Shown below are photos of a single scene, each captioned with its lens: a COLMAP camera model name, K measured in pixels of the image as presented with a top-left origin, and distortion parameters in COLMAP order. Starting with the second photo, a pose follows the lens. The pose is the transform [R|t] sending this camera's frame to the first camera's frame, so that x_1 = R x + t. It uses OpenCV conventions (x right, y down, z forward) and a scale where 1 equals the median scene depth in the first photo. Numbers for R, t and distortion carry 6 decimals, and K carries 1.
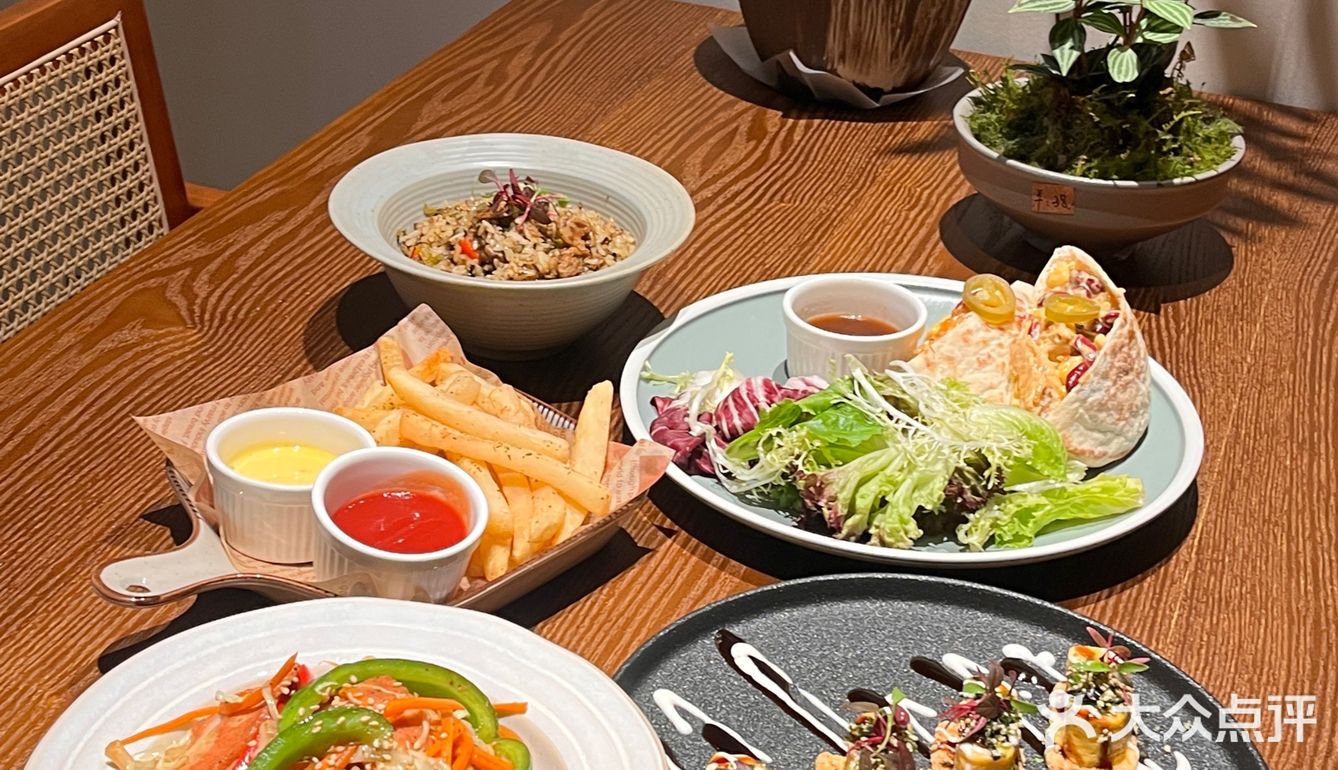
lens RADIAL K [[1850.1, 0, 668.8], [0, 1850.1, 384.8], [0, 0, 1]] dist [-0.031063, 0.000000]
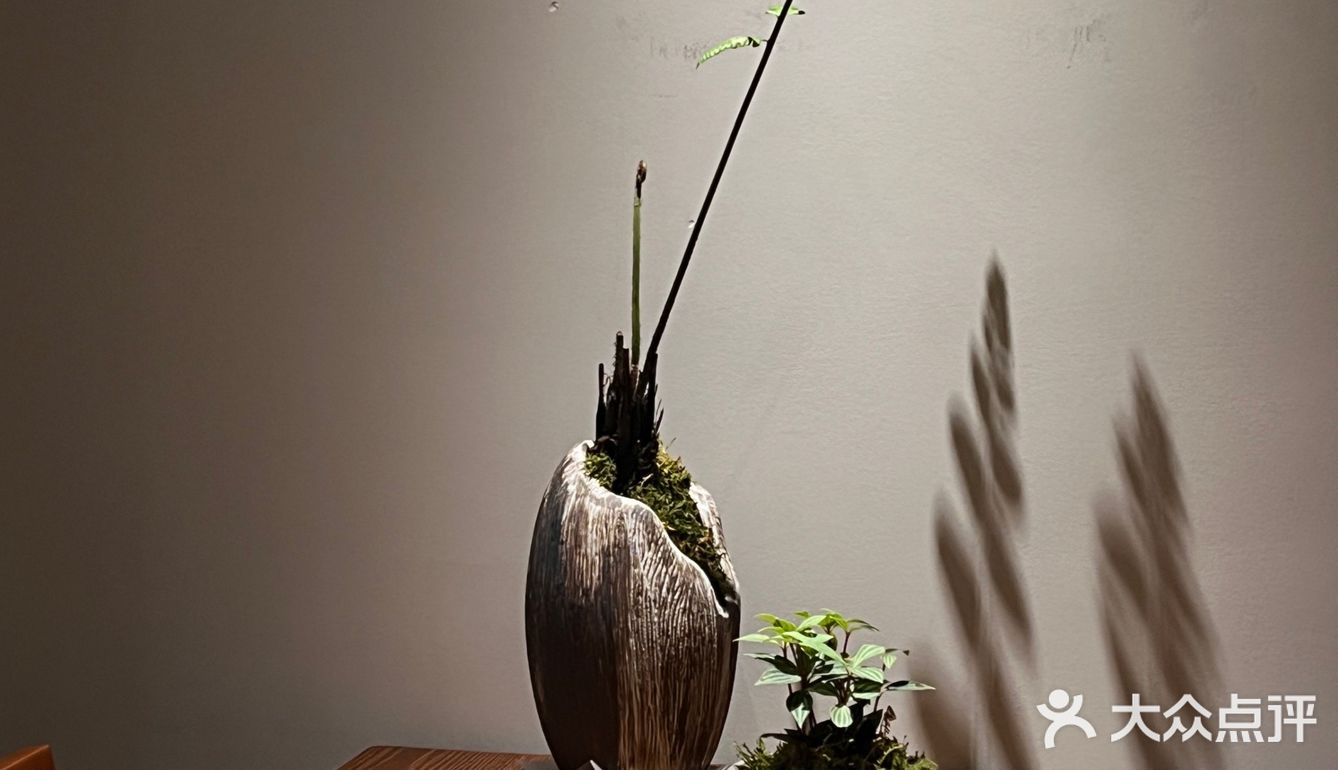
lens RADIAL K [[1864.4, 0, 669.0], [0, 1864.4, 384.3], [0, 0, 1]] dist [0.001606, 0.000000]
pose [[0.988343, -0.052135, 0.143042, -0.064271], [0.108769, 0.899201, -0.423800, 0.172258], [-0.106529, 0.434418, 0.894389, -0.324647]]
